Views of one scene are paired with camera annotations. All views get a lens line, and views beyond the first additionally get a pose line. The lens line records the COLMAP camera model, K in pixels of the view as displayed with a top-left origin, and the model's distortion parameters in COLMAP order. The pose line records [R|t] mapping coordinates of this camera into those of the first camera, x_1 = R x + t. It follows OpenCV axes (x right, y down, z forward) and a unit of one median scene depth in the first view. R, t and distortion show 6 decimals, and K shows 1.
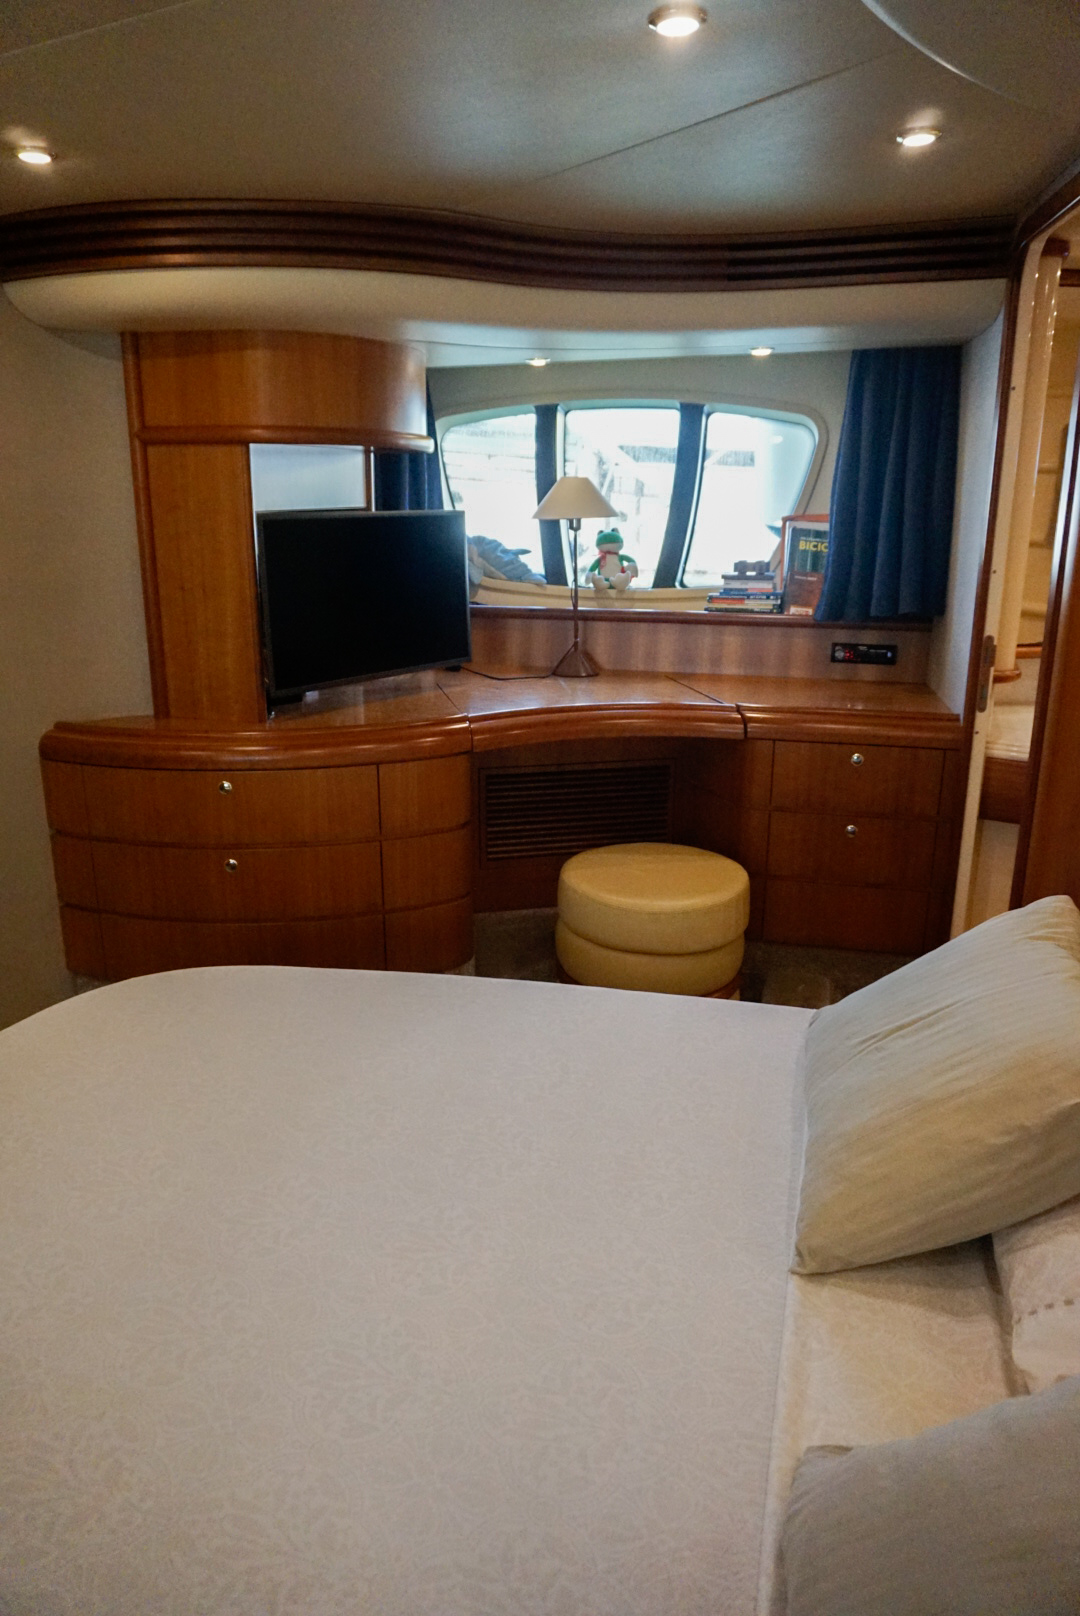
lens RADIAL K [[1065.3, 0, 532.7], [0, 1065.3, 812.6], [0, 0, 1]] dist [-0.057394, 0.036146]
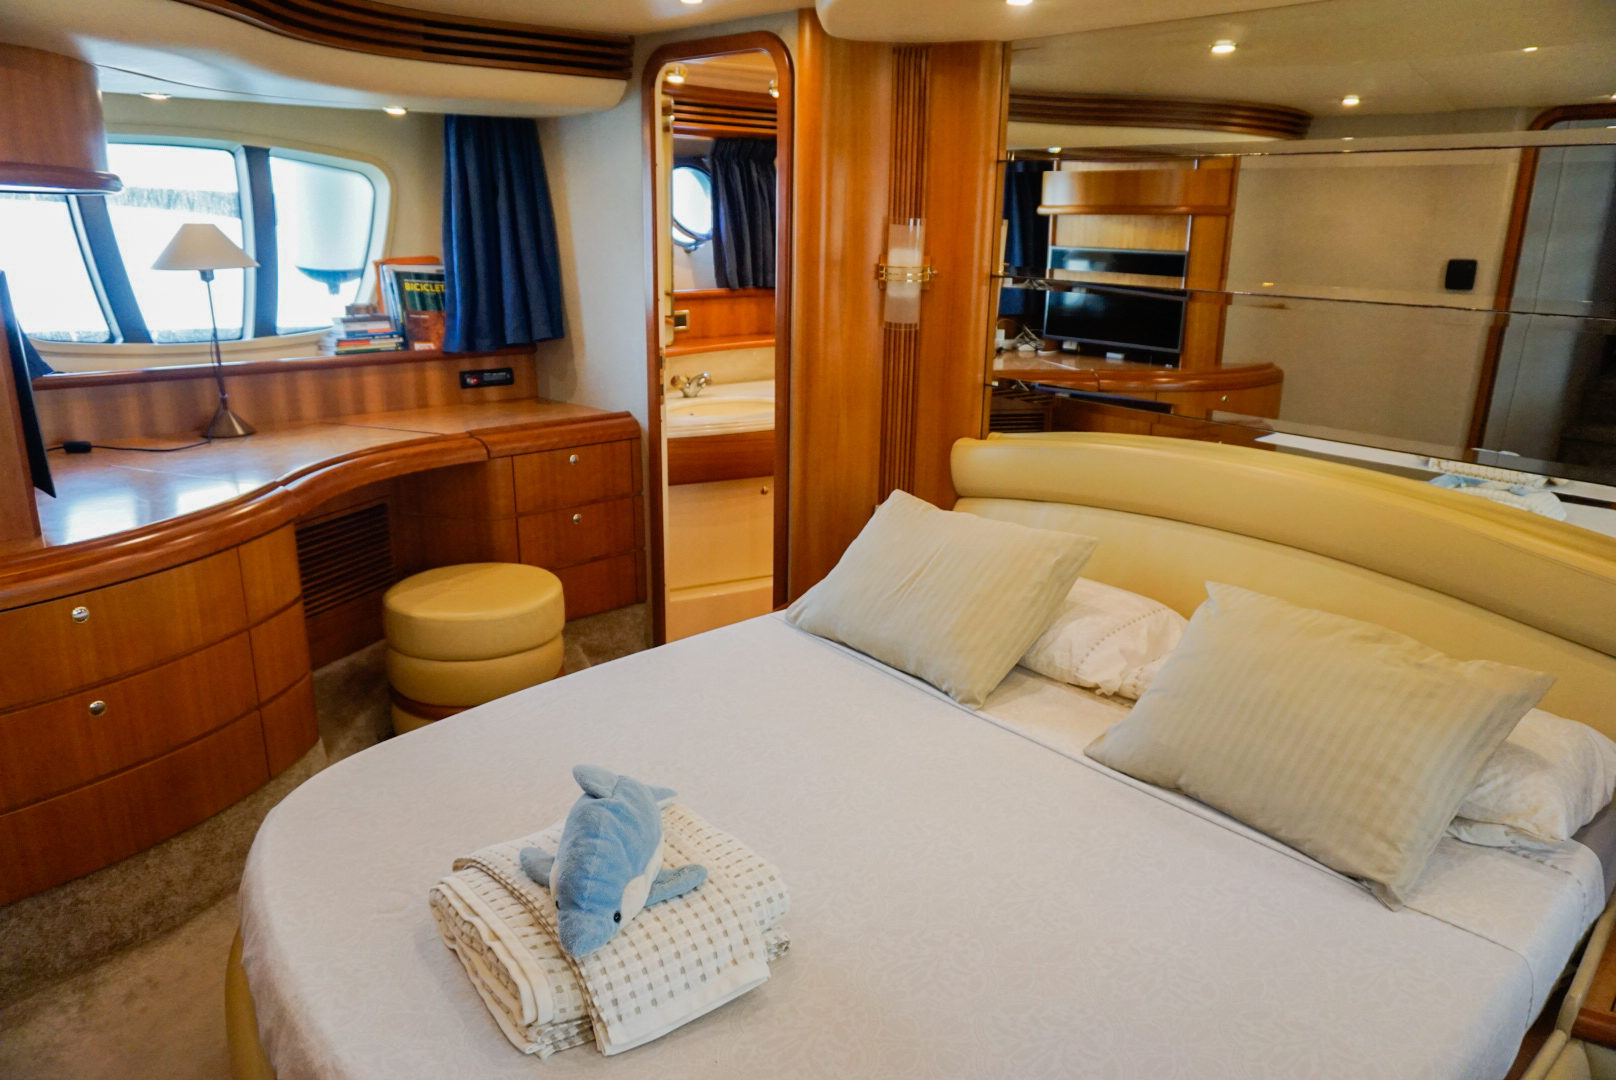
lens RADIAL K [[1065.3, 0, 809.4], [0, 1065.3, 547.4], [0, 0, 1]] dist [-0.057394, 0.036146]
pose [[0.549286, -0.230404, 0.803243, -0.532346], [0.224564, 0.966577, 0.123690, -0.040865], [-0.804895, 0.112438, 0.582668, 0.076955]]
